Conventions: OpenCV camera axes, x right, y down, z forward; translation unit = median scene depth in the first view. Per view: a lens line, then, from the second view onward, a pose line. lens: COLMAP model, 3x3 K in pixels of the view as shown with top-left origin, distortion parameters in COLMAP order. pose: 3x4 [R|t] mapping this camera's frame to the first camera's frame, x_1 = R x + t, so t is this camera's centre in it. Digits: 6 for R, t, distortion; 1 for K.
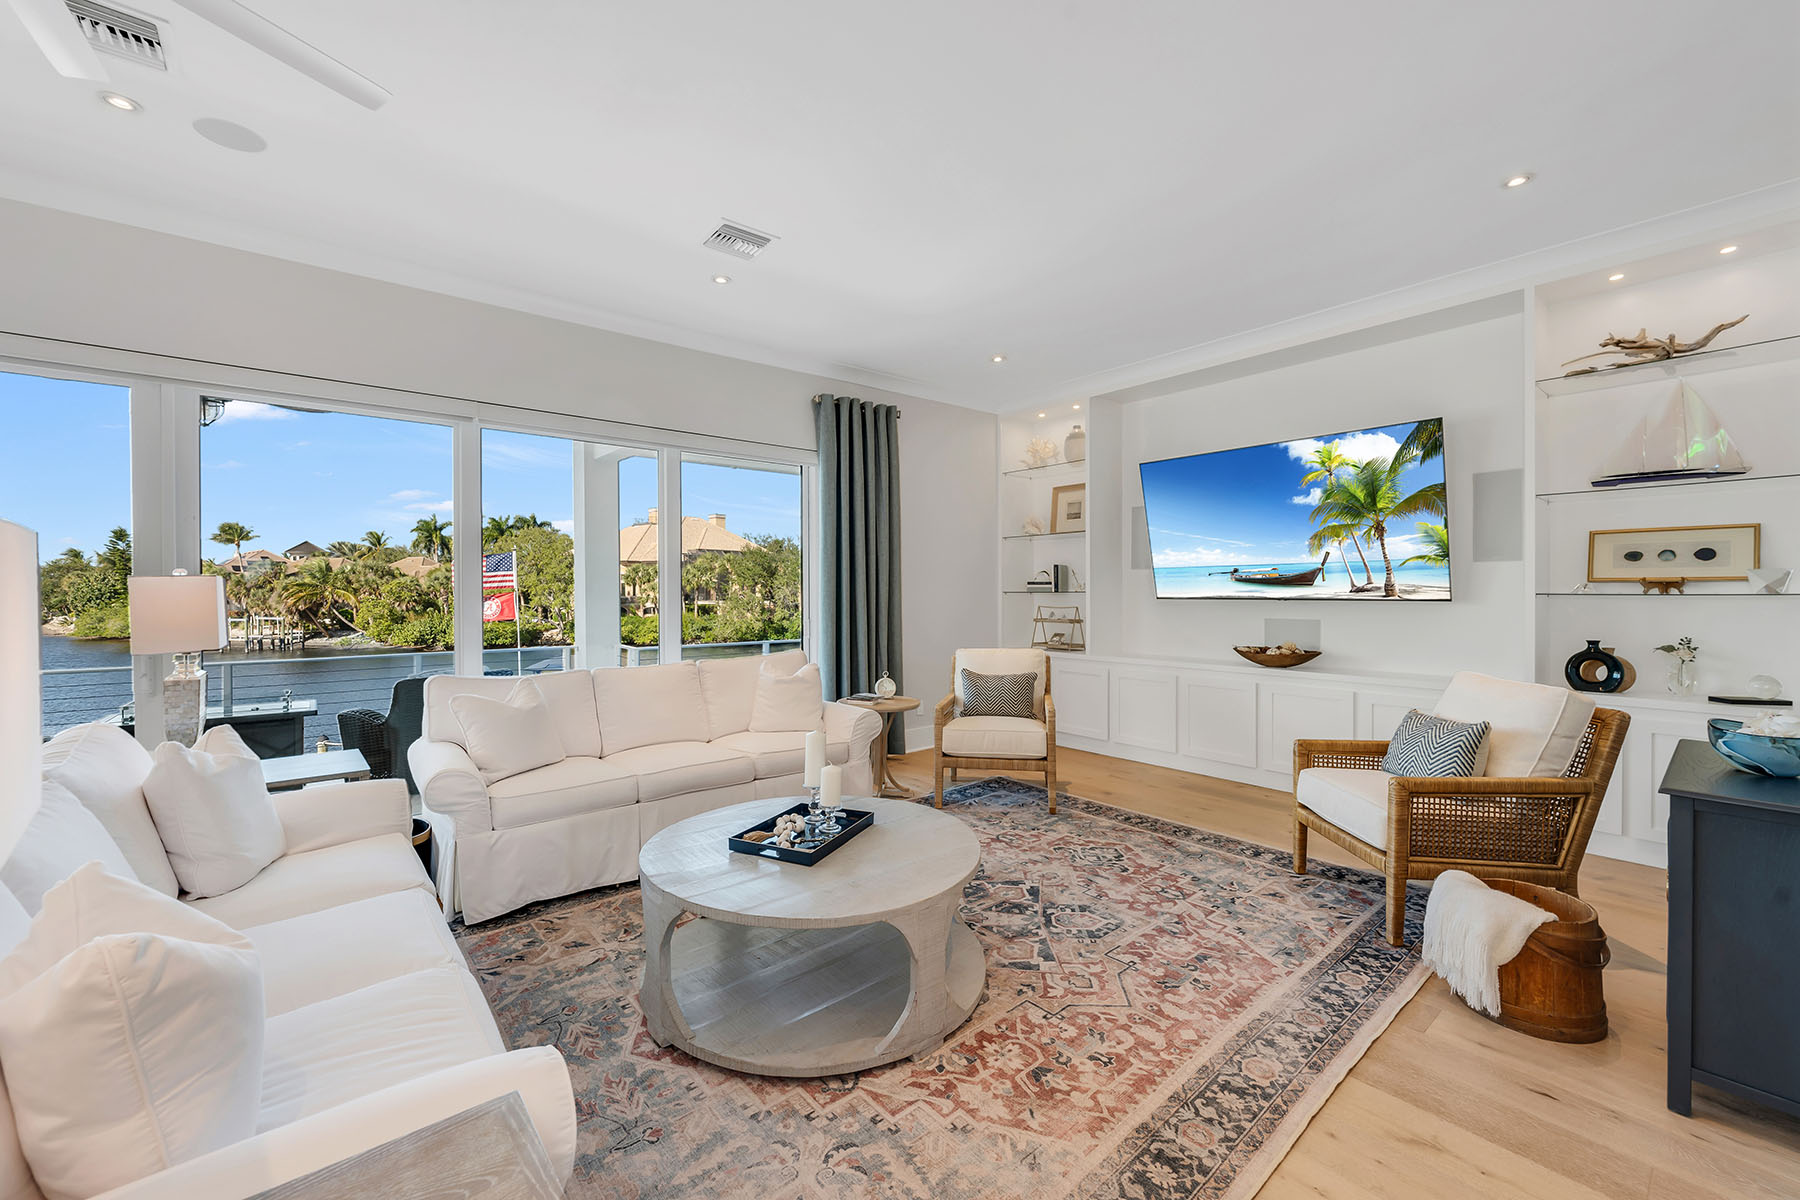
lens RADIAL K [[716.9, 0, 897.3], [0, 716.9, 599.4], [0, 0, 1]] dist [-0.001047, 0.000200]
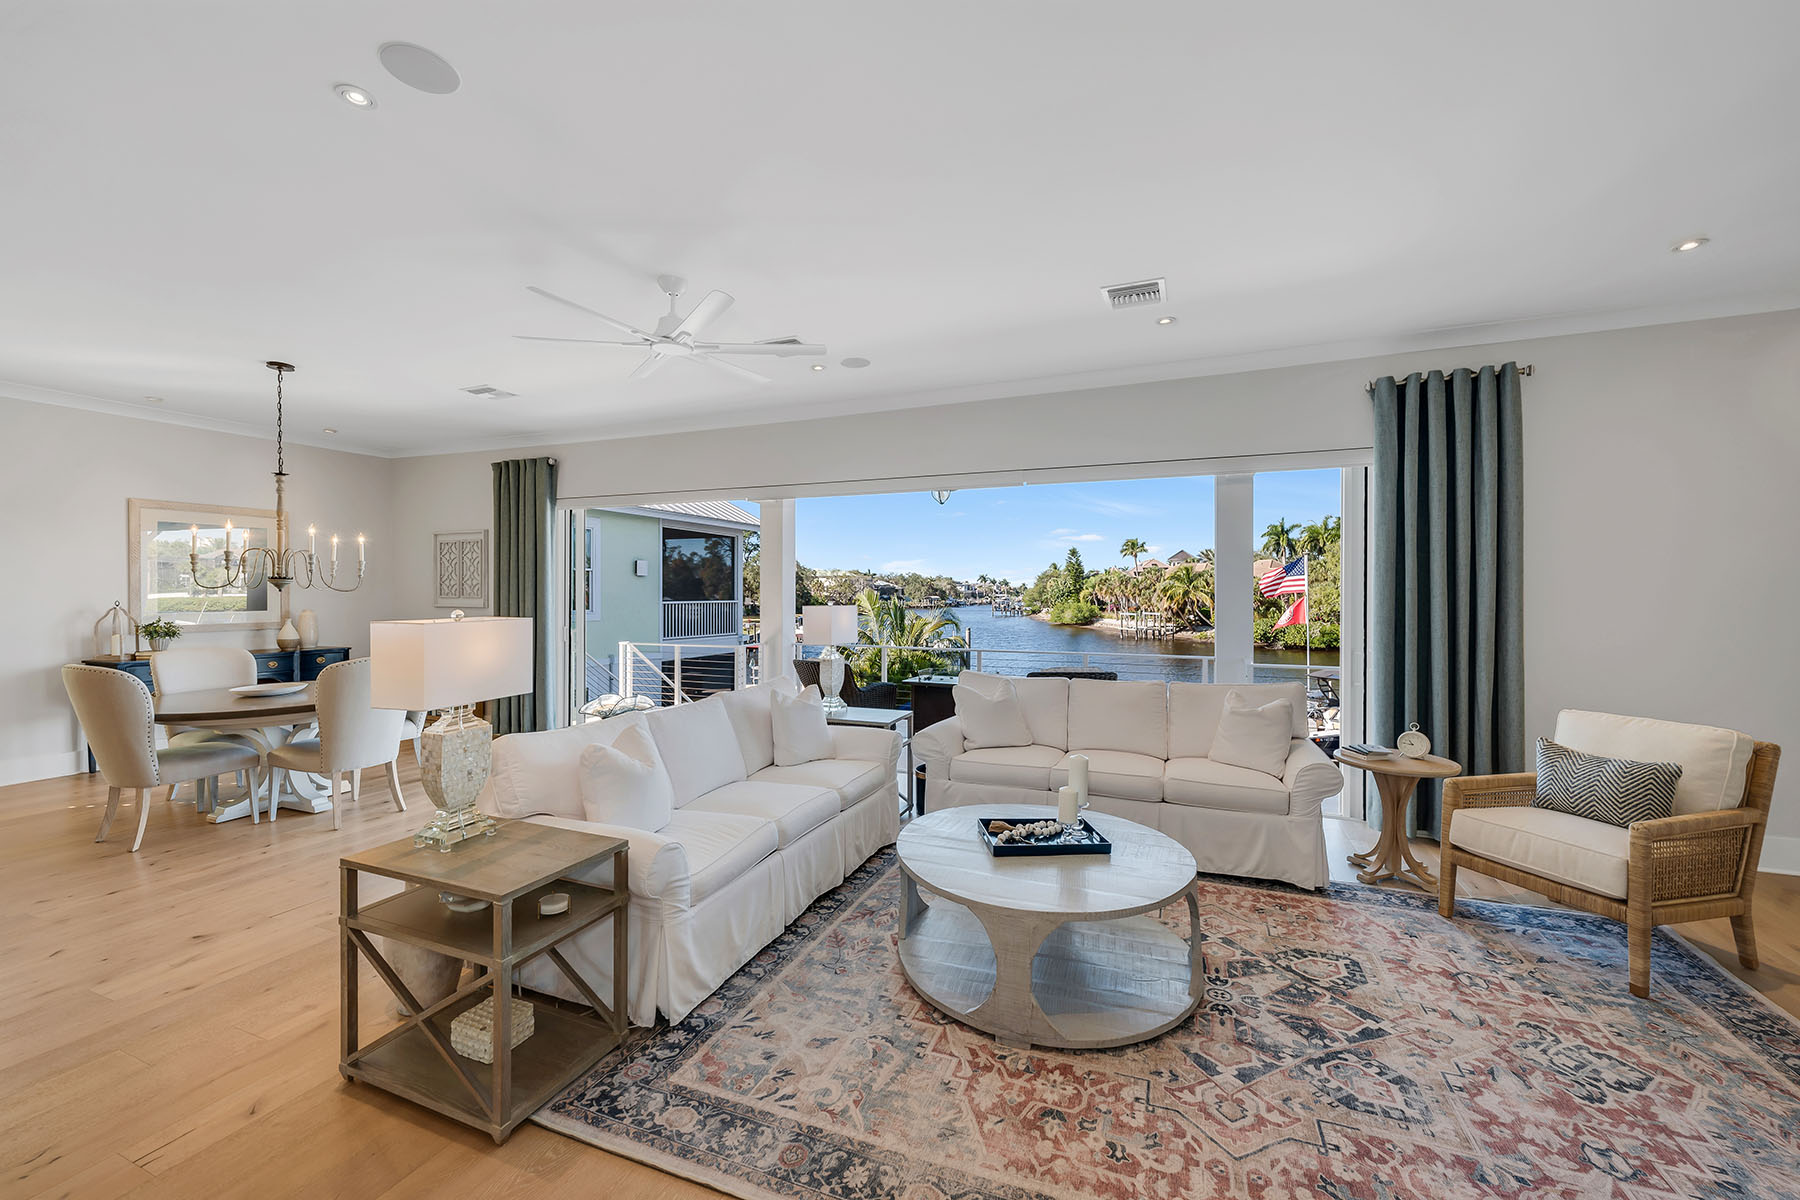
lens RADIAL K [[716.9, 0, 889.7], [0, 716.9, 599.9], [0, 0, 1]] dist [-0.001047, 0.000200]
pose [[0.467362, 0.012556, -0.883977, 0.464608], [-0.012466, 0.999893, 0.007612, -0.037919], [0.883978, 0.007462, 0.467468, 0.144750]]
